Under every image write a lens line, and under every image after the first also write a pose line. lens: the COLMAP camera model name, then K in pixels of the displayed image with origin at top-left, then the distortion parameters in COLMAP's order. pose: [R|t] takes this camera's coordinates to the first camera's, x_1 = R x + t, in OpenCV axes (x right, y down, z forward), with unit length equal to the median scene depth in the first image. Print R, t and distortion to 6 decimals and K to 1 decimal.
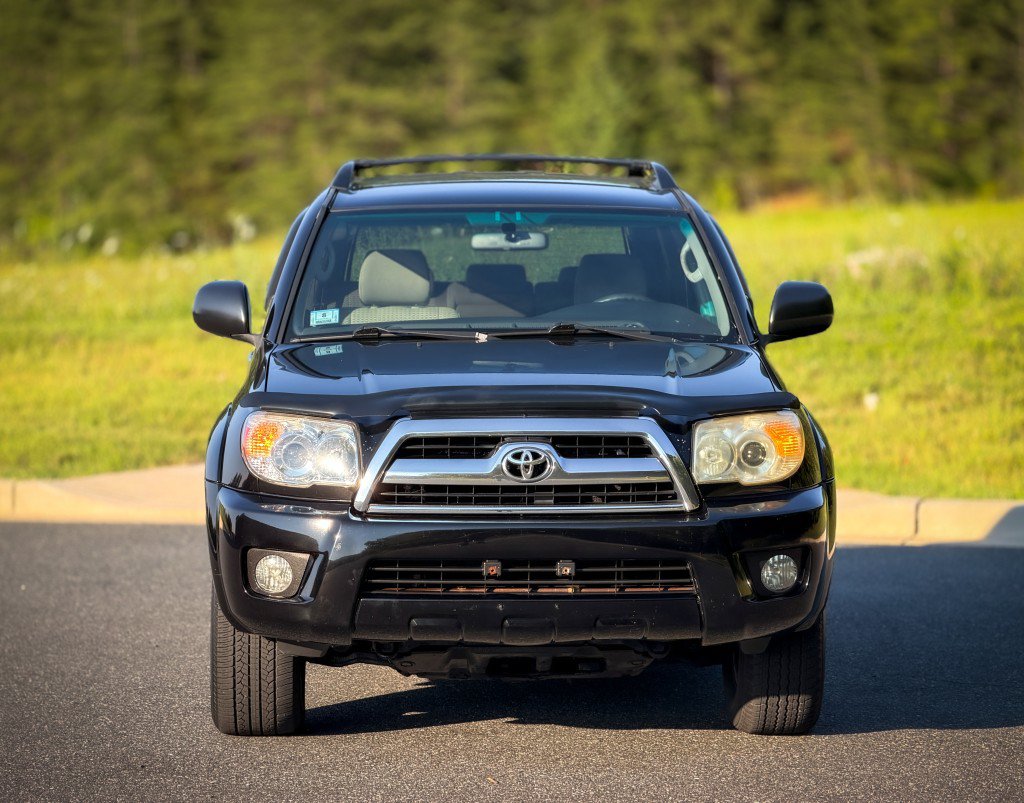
lens RADIAL K [[3317.1, 0, 521.2], [0, 3317.1, 402.9], [0, 0, 1]] dist [0.212967, 0.000000]
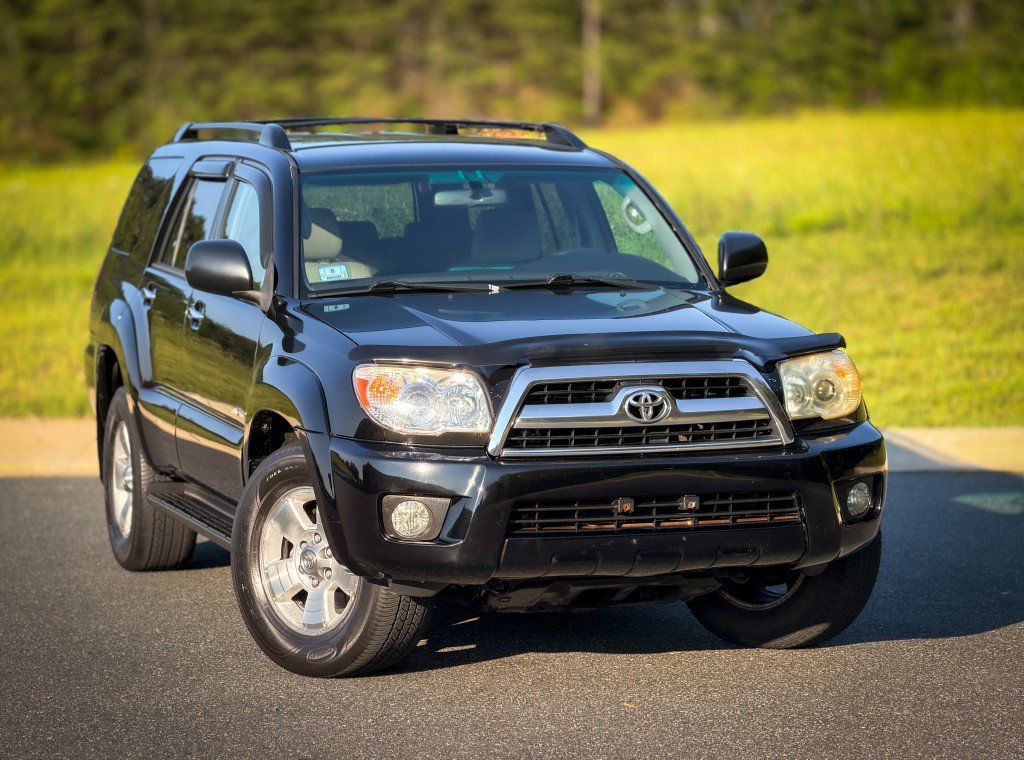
lens RADIAL K [[3042.1, 0, 515.2], [0, 3042.1, 382.2], [0, 0, 1]] dist [0.224923, 0.000000]
pose [[0.964575, -0.028668, 0.262247, -0.291105], [0.025731, 0.999562, 0.014629, -0.004521], [-0.262551, -0.007363, 0.964890, 0.068662]]
